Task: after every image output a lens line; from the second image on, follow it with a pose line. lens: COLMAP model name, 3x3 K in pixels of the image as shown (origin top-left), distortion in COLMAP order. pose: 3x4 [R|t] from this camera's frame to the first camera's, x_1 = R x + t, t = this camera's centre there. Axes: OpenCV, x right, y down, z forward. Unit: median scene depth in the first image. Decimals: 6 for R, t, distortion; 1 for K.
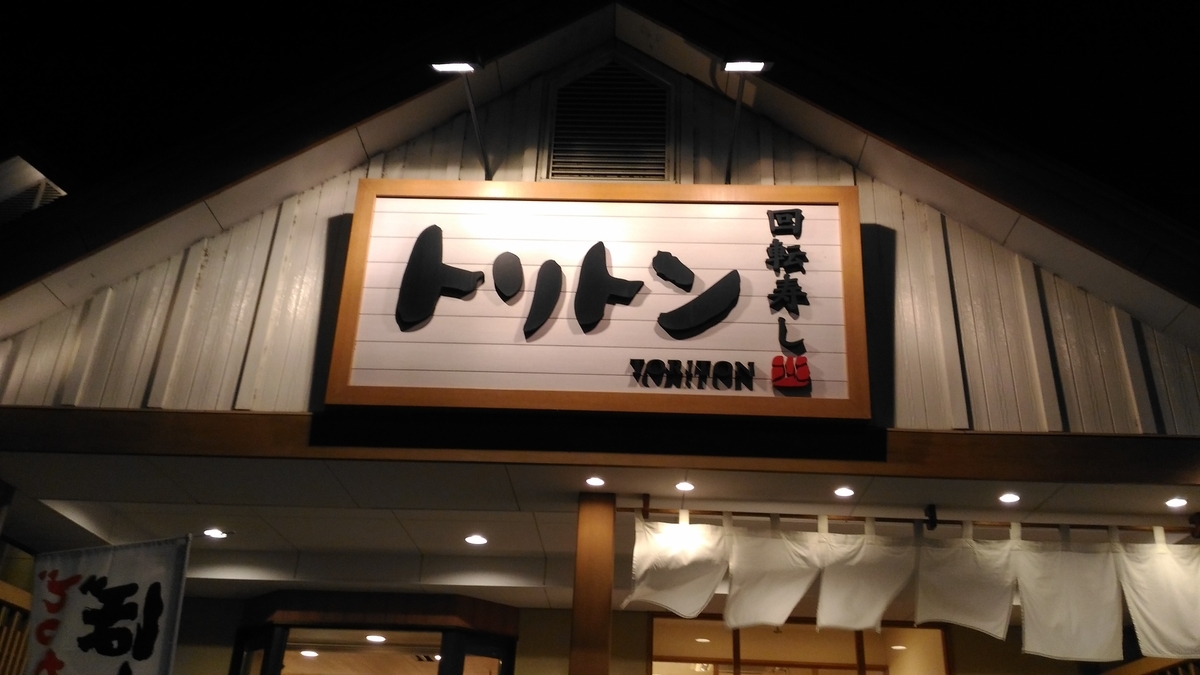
lens RADIAL K [[1023.1, 0, 600.0], [0, 1023.1, 337.5], [0, 0, 1]] dist [0.119308, -0.316752]
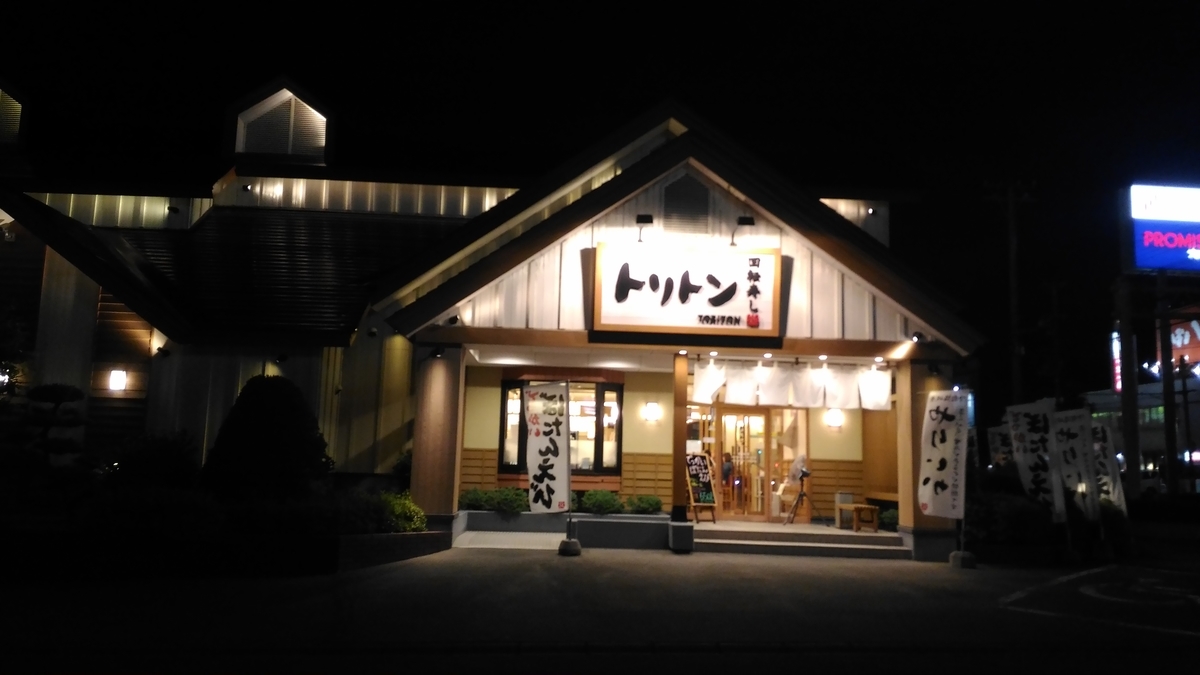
lens RADIAL K [[899.4, 0, 600.0], [0, 899.4, 337.5], [0, 0, 1]] dist [0.044752, -0.190605]
pose [[0.998878, -0.001635, 0.047335, -0.358554], [-0.013421, 0.948671, 0.315979, -0.698555], [-0.045422, -0.316260, 0.947585, -1.379443]]
